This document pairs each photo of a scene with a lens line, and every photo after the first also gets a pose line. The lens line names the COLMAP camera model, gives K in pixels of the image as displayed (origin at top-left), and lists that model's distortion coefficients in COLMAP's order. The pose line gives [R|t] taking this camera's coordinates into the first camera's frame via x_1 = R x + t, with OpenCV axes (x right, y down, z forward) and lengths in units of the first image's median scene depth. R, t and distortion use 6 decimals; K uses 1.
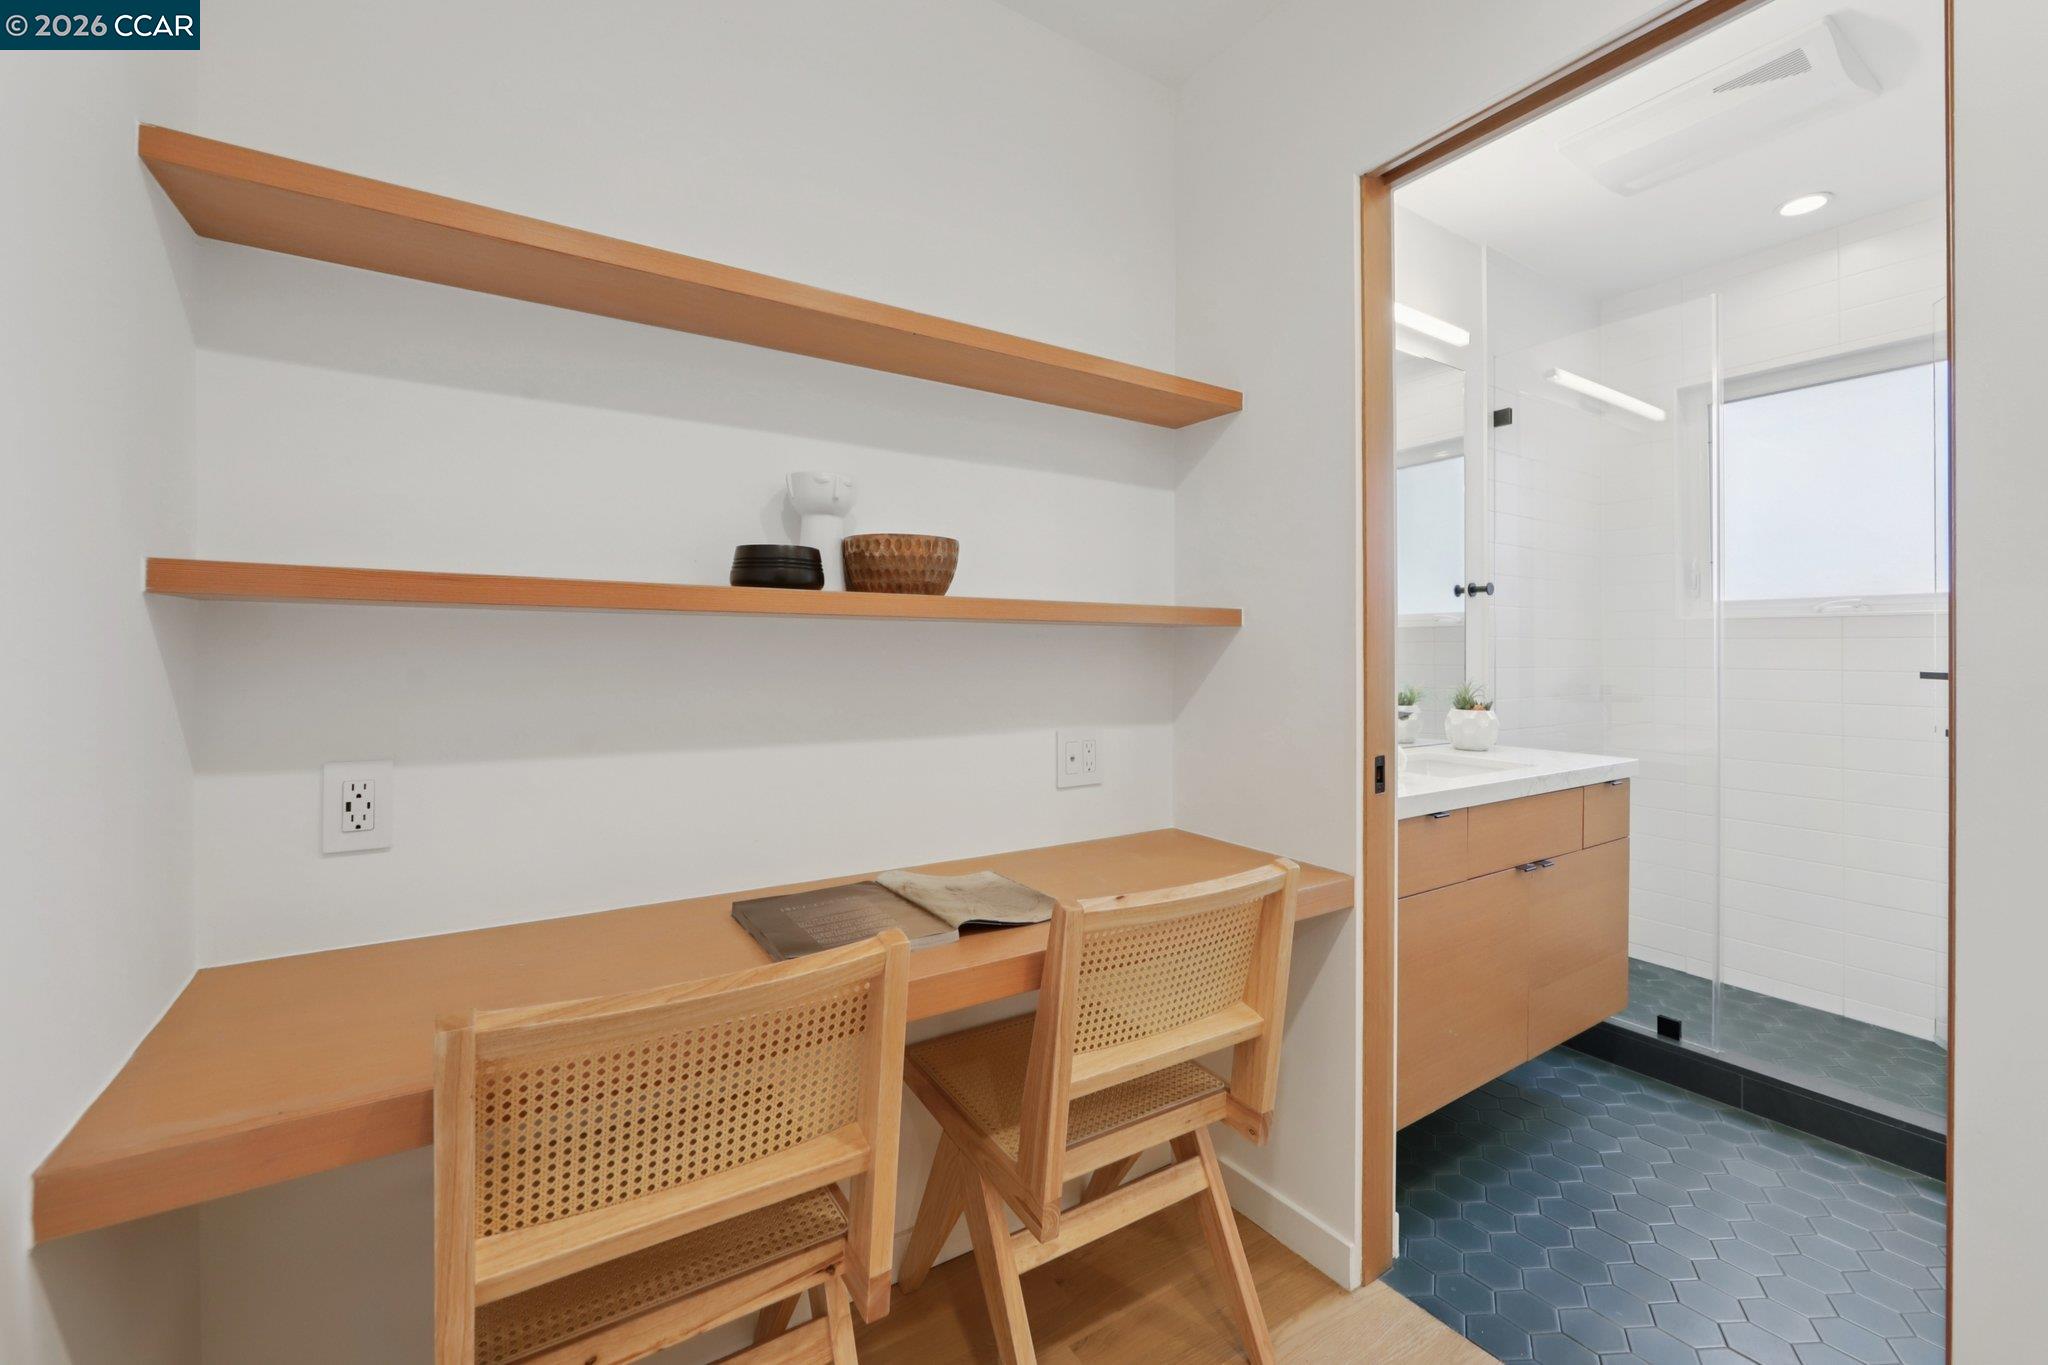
lens RADIAL K [[830.9, 0, 1027.8], [0, 830.9, 647.3], [0, 0, 1]] dist [-0.002061, 0.000354]
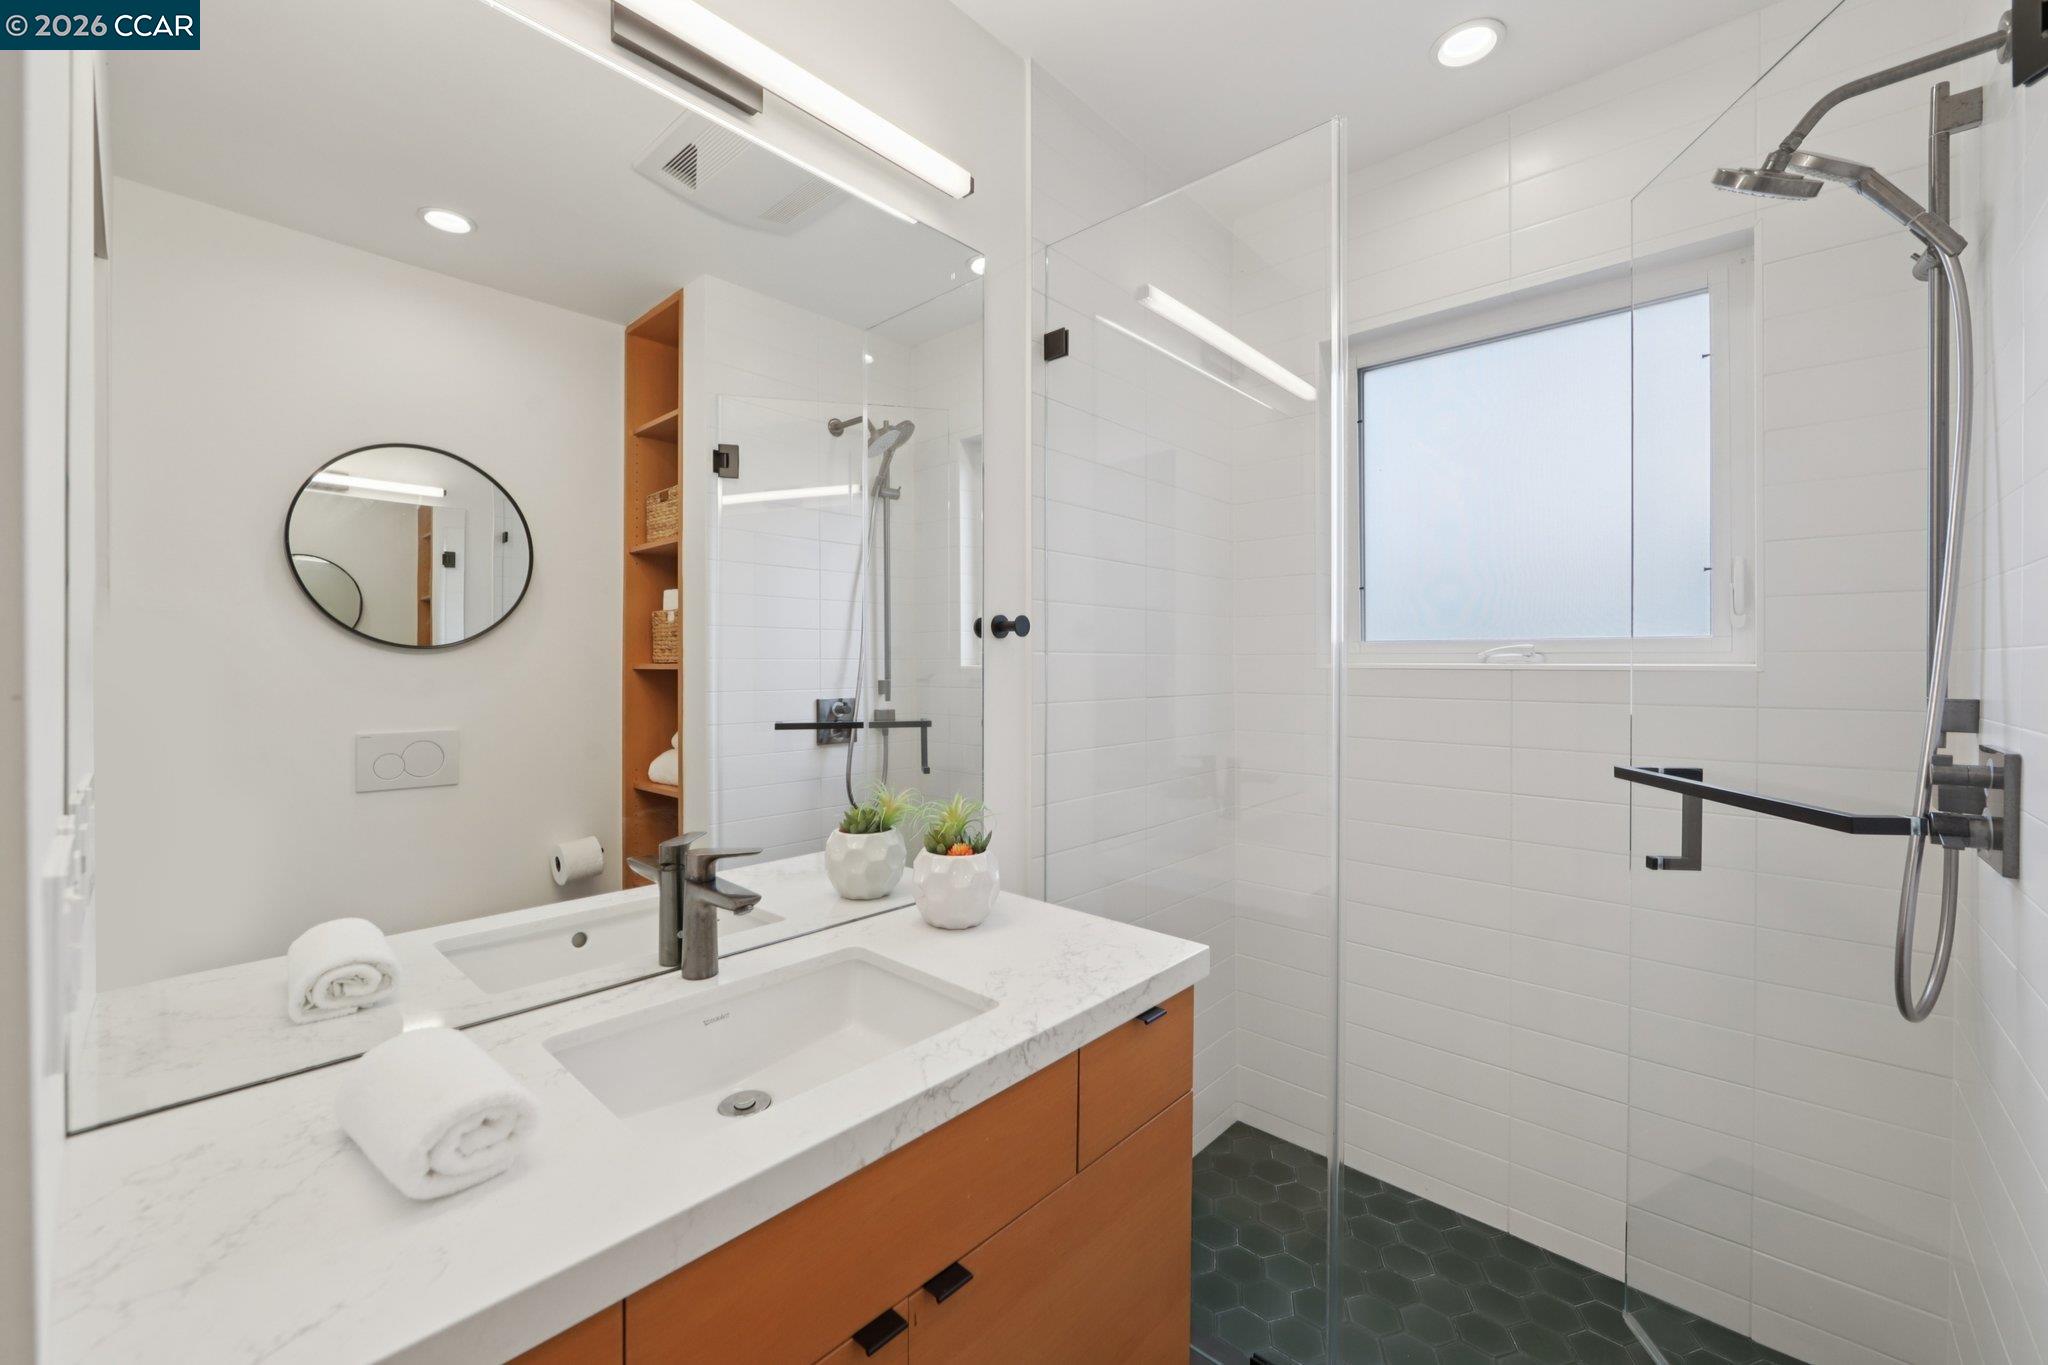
lens RADIAL K [[823.3, 0, 1012.8], [0, 823.3, 670.8], [0, 0, 1]] dist [-0.015831, 0.003559]
pose [[0.970213, -0.004118, 0.242218, 0.414921], [0.001356, 0.999932, 0.011569, -0.045997], [-0.242250, -0.010896, 0.970153, 0.441169]]
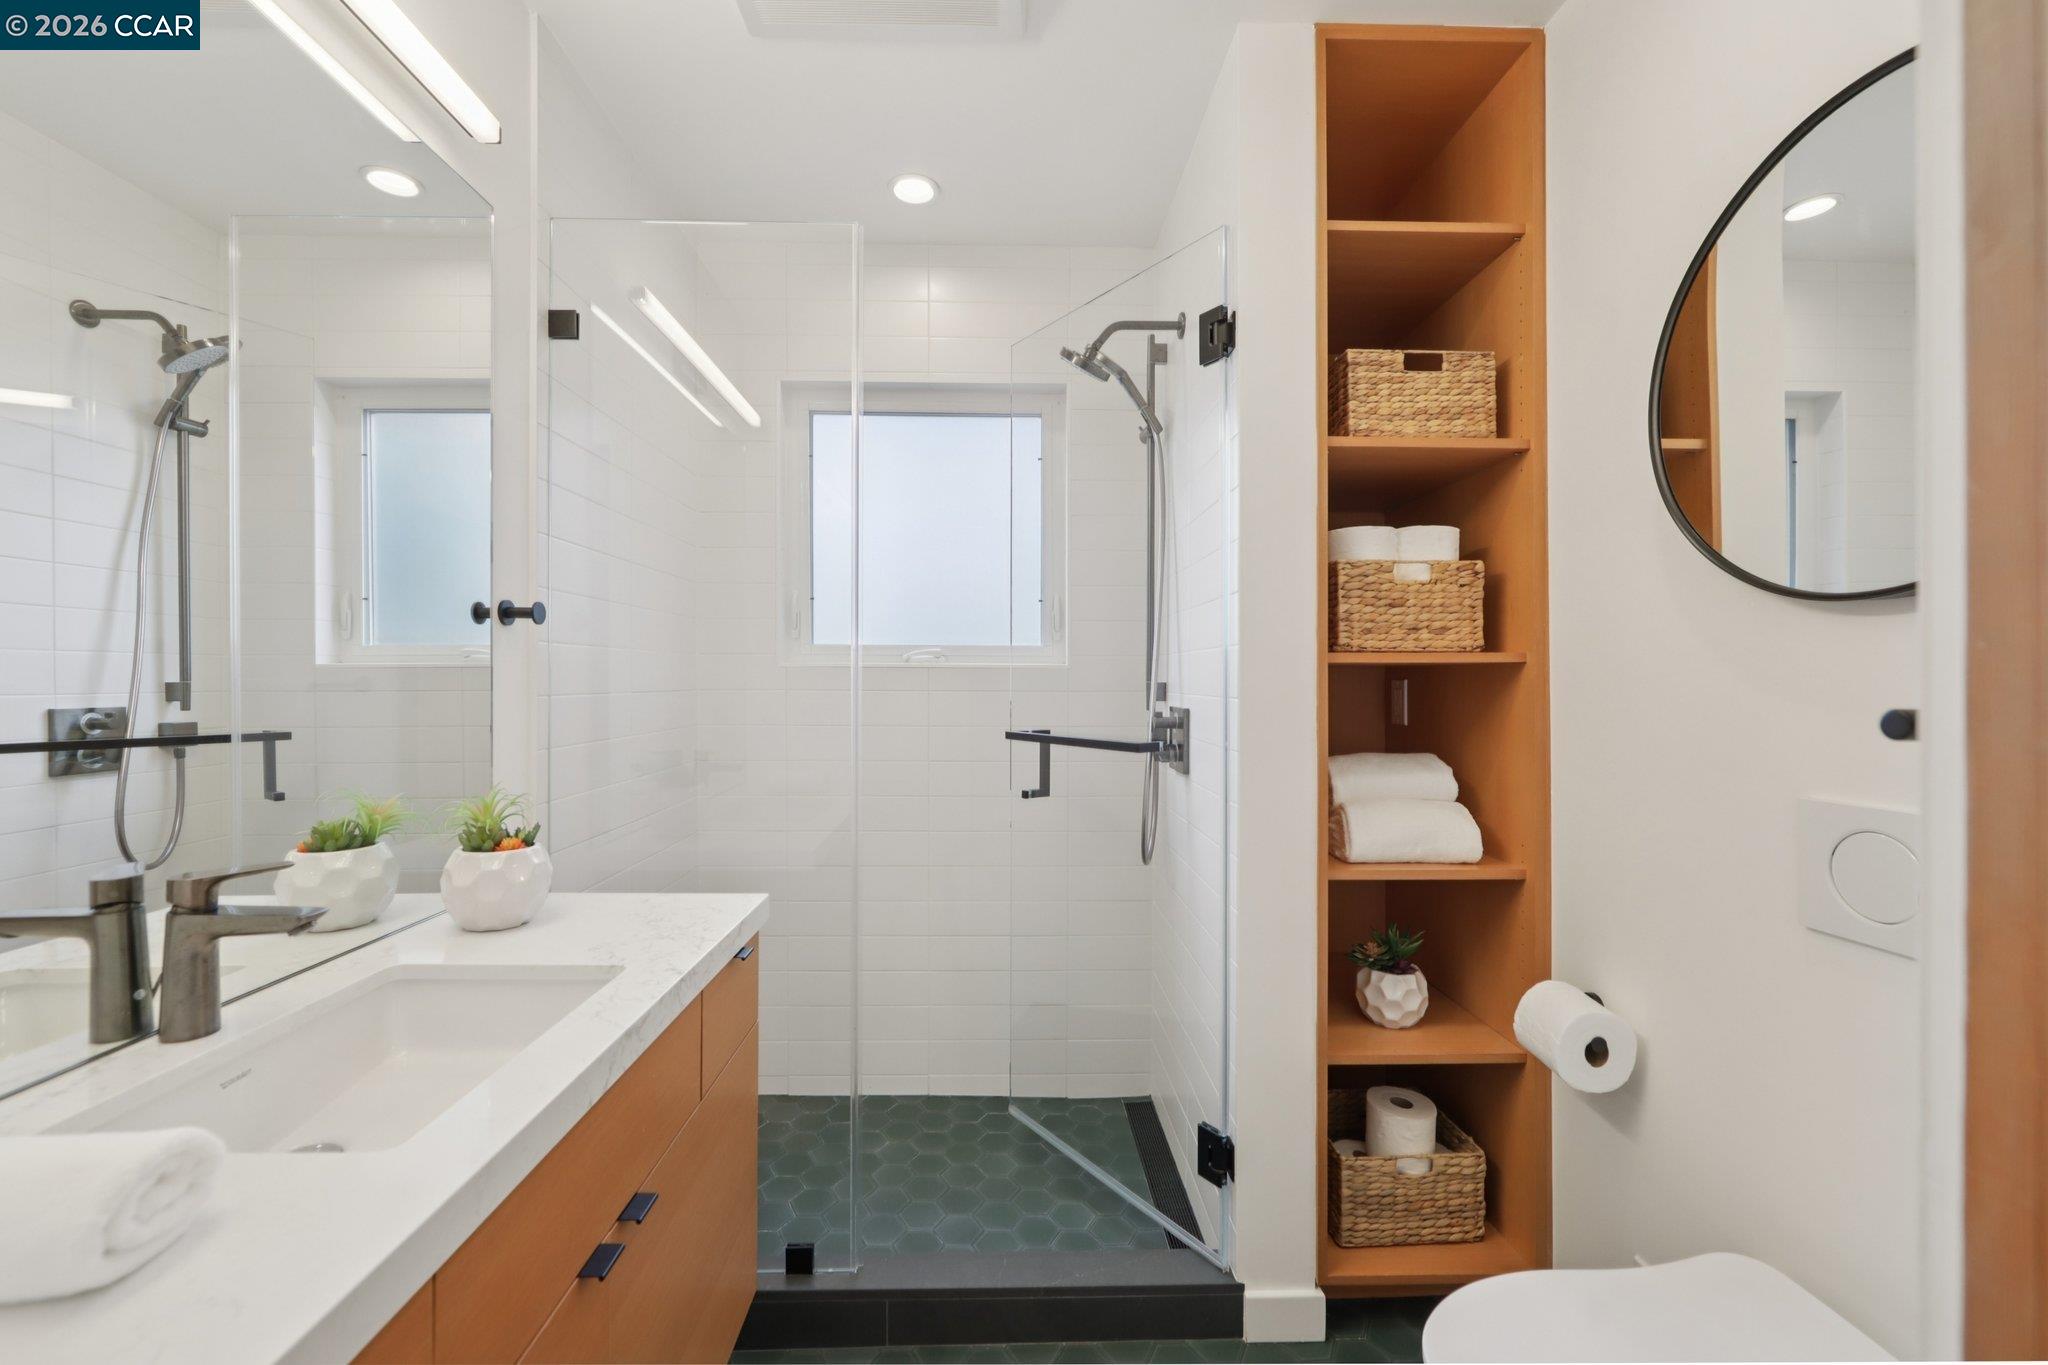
lens RADIAL K [[823.3, 0, 1024.0], [0, 823.3, 682.5], [0, 0, 1]] dist [-0.023961, 0.011305]
pose [[0.525751, -0.005313, 0.850622, 0.262459], [-0.004698, 0.999947, 0.009149, -0.030297], [-0.850625, -0.008807, 0.525699, 0.435753]]
